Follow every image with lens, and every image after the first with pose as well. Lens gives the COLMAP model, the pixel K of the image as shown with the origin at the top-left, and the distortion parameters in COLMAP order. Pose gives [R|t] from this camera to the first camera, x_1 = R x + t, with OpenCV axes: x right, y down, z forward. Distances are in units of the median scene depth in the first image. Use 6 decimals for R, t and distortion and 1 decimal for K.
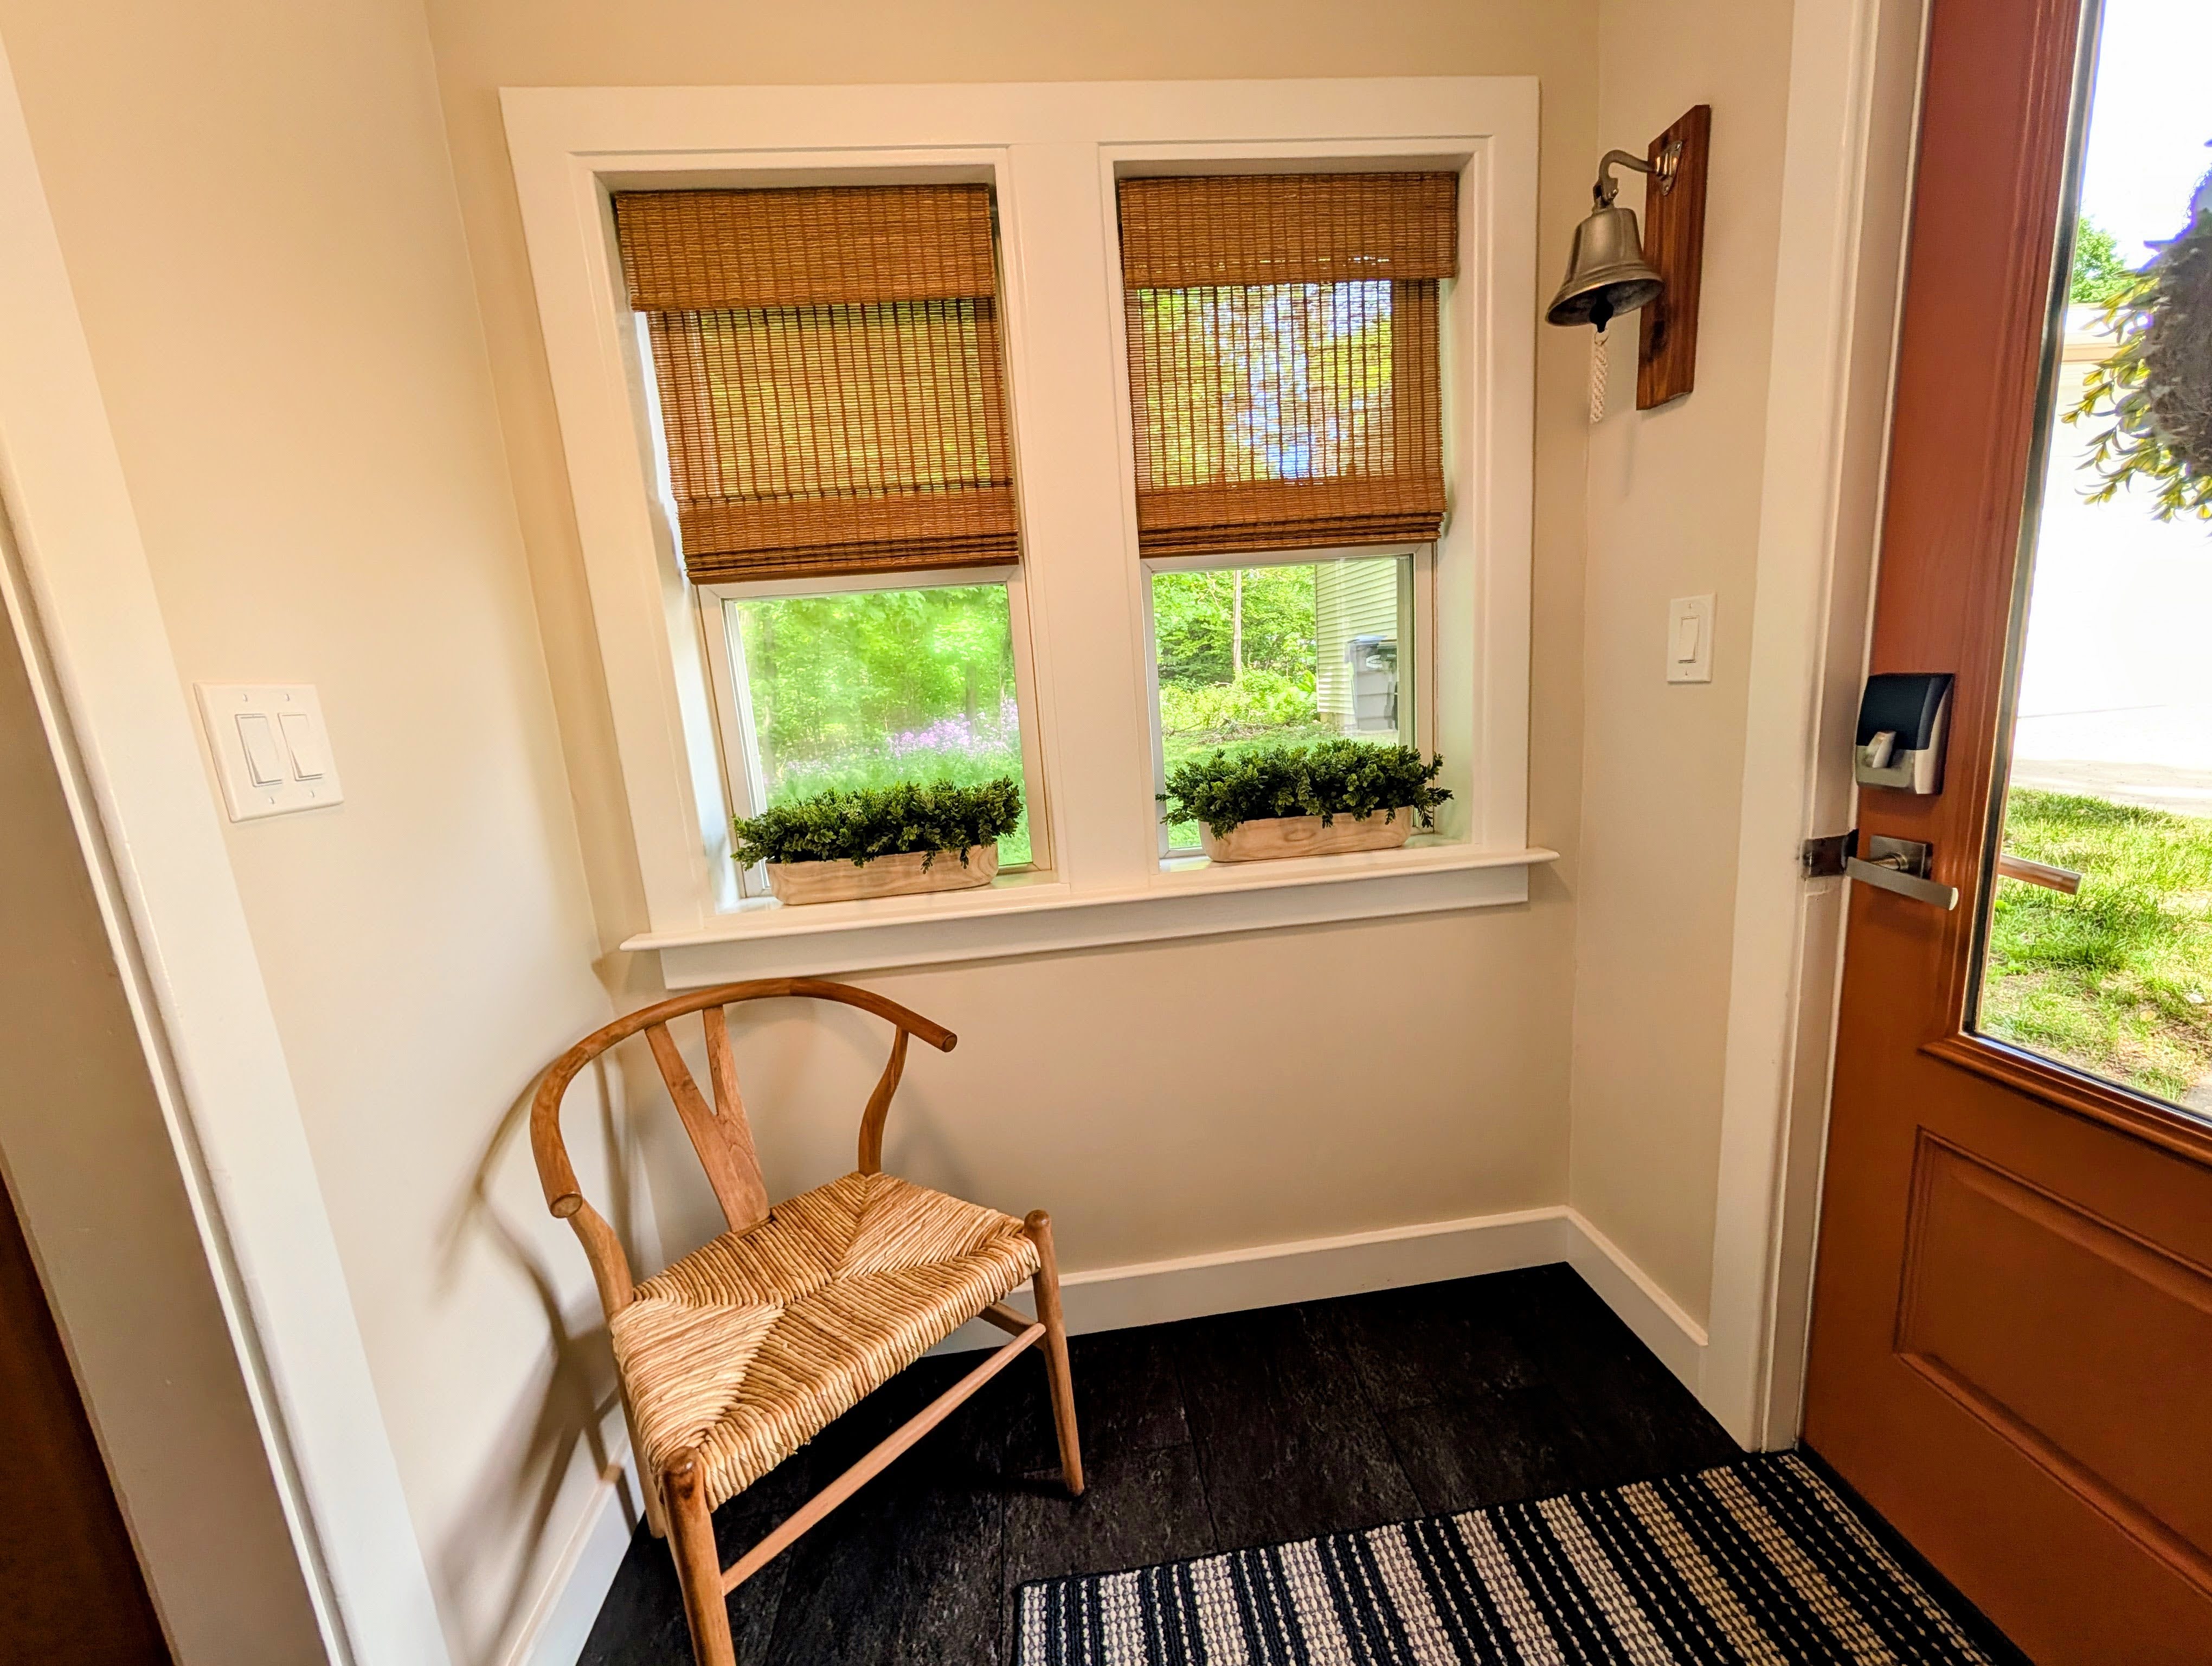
lens RADIAL K [[825.6, 0, 1109.3], [0, 825.6, 837.5], [0, 0, 1]] dist [-0.002613, -0.000242]
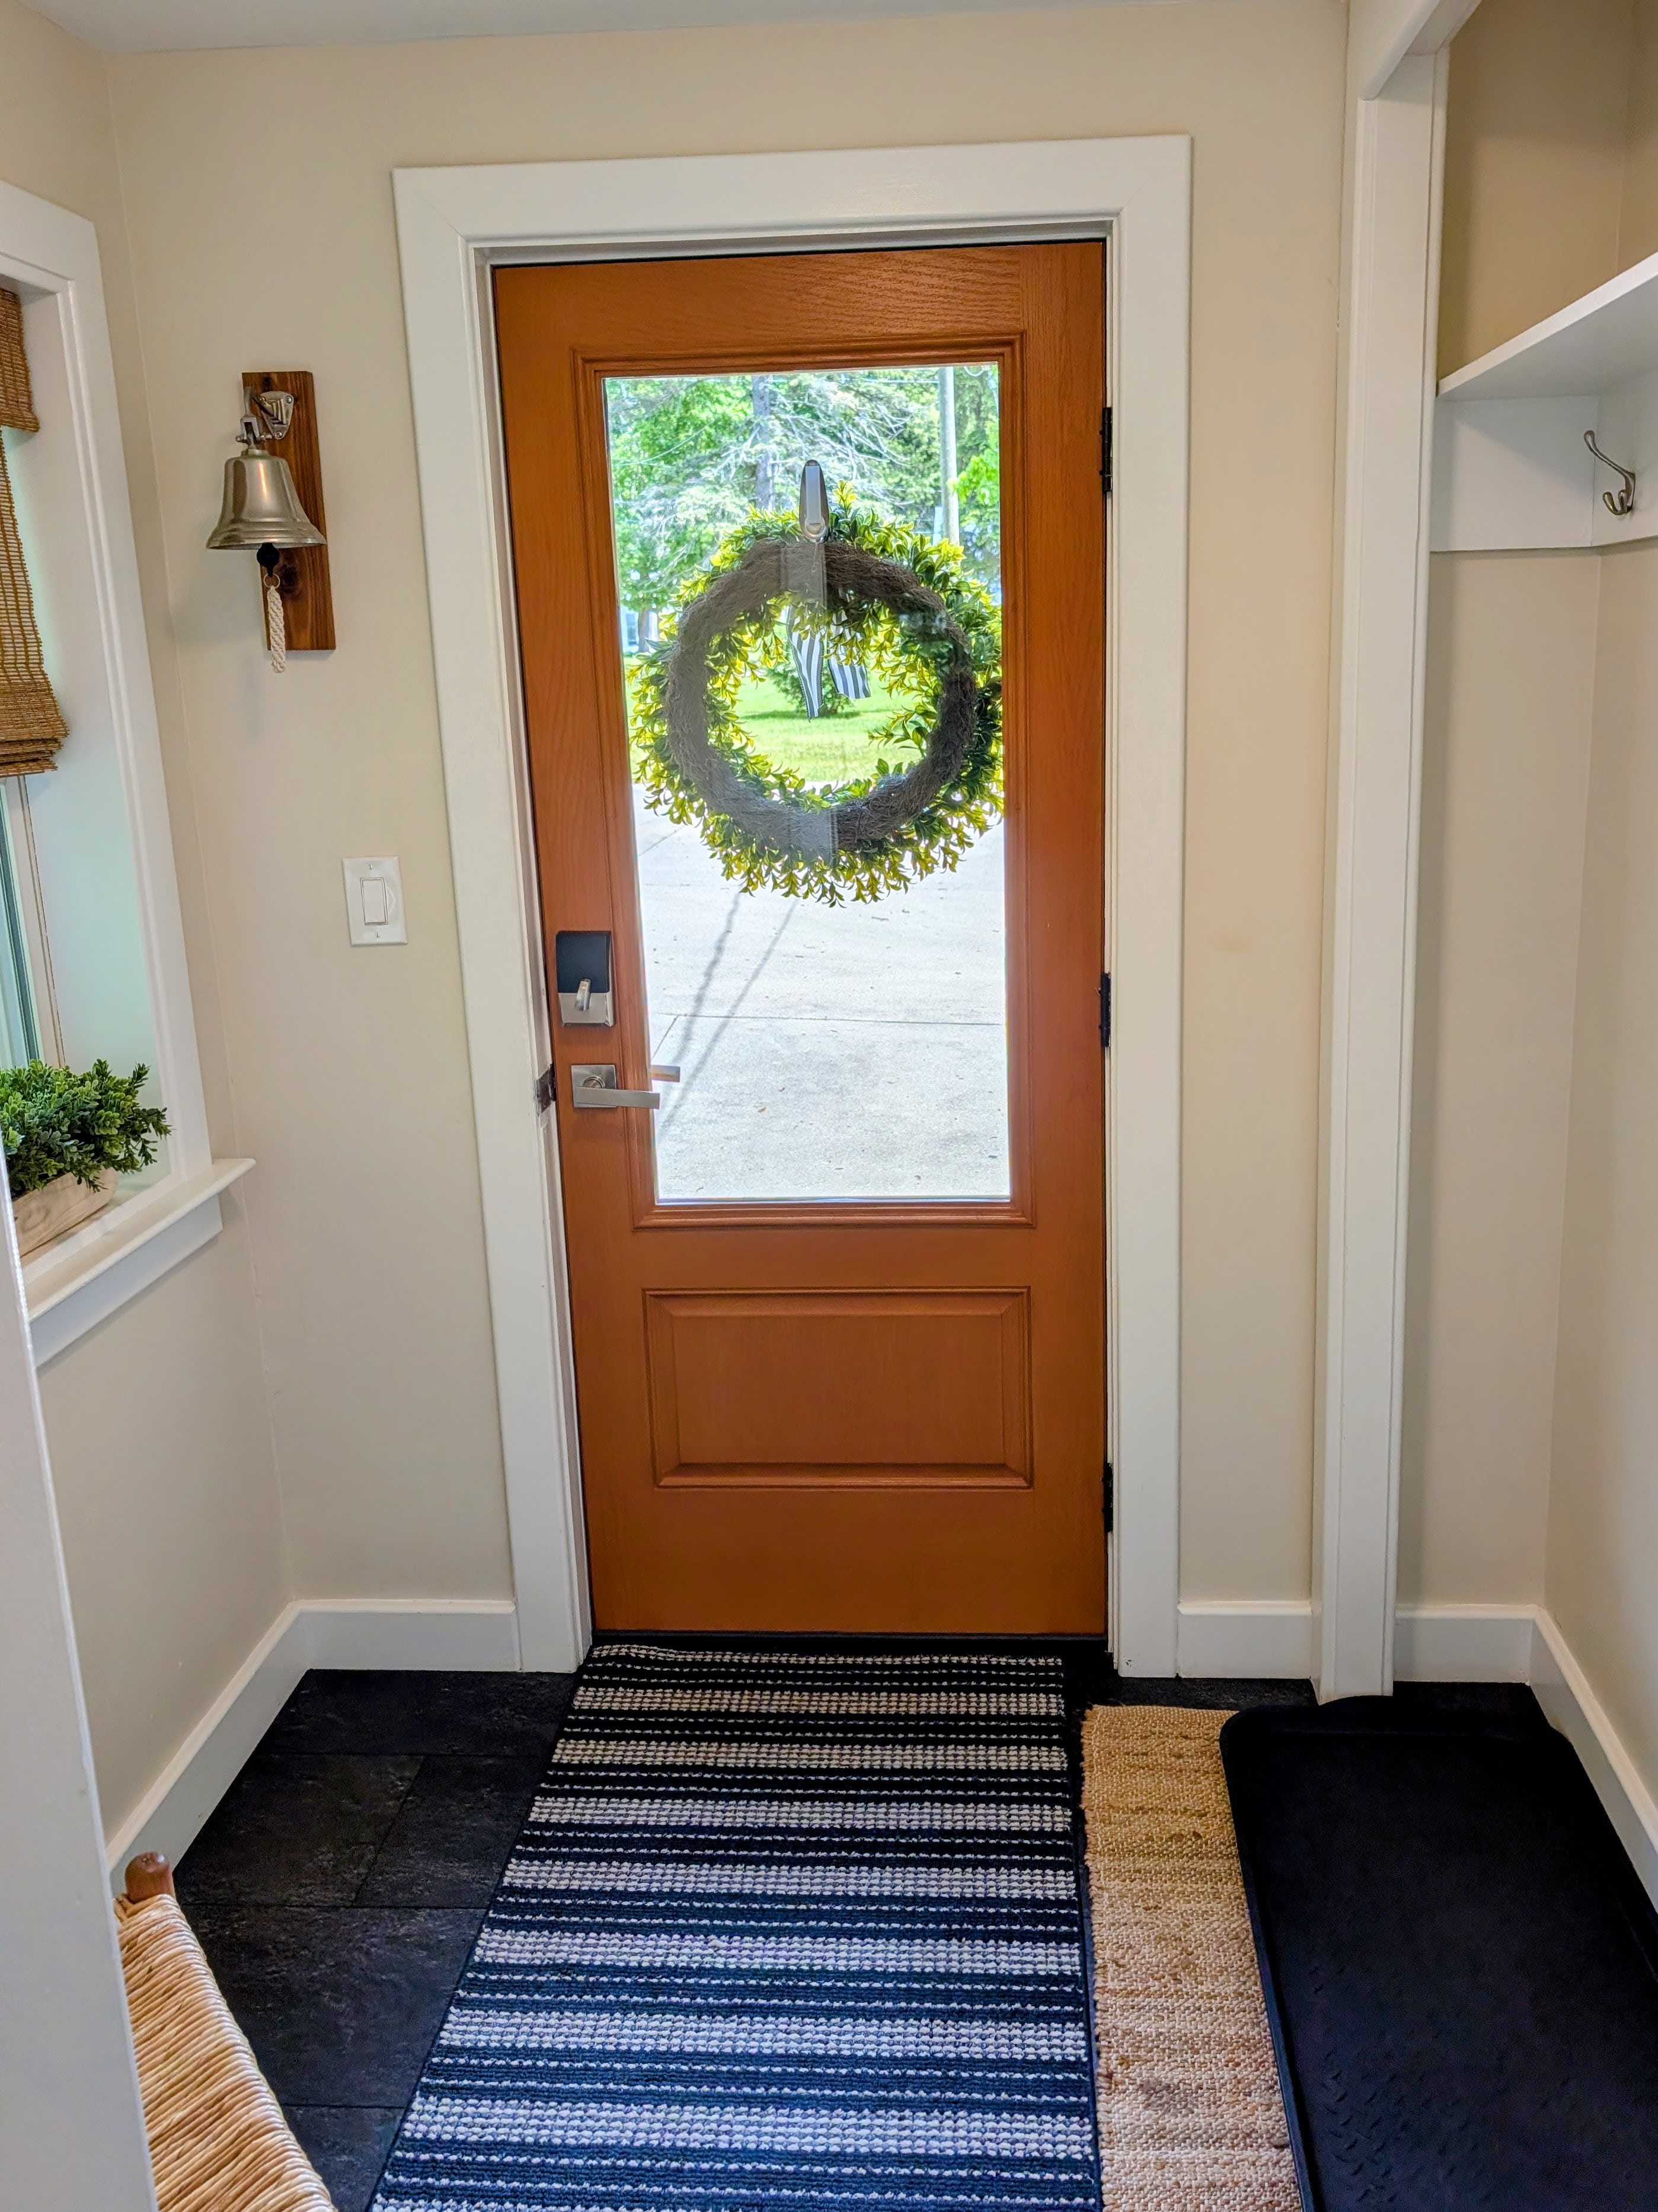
lens RADIAL K [[1702.5, 0, 829.0], [0, 1702.5, 1106.0], [0, 0, 1]] dist [0.021251, -0.024928]
pose [[0.204185, -0.190210, 0.960275, -1.181249], [0.214417, 0.965812, 0.145714, -0.195253], [-0.955162, 0.176147, 0.237989, 0.073351]]
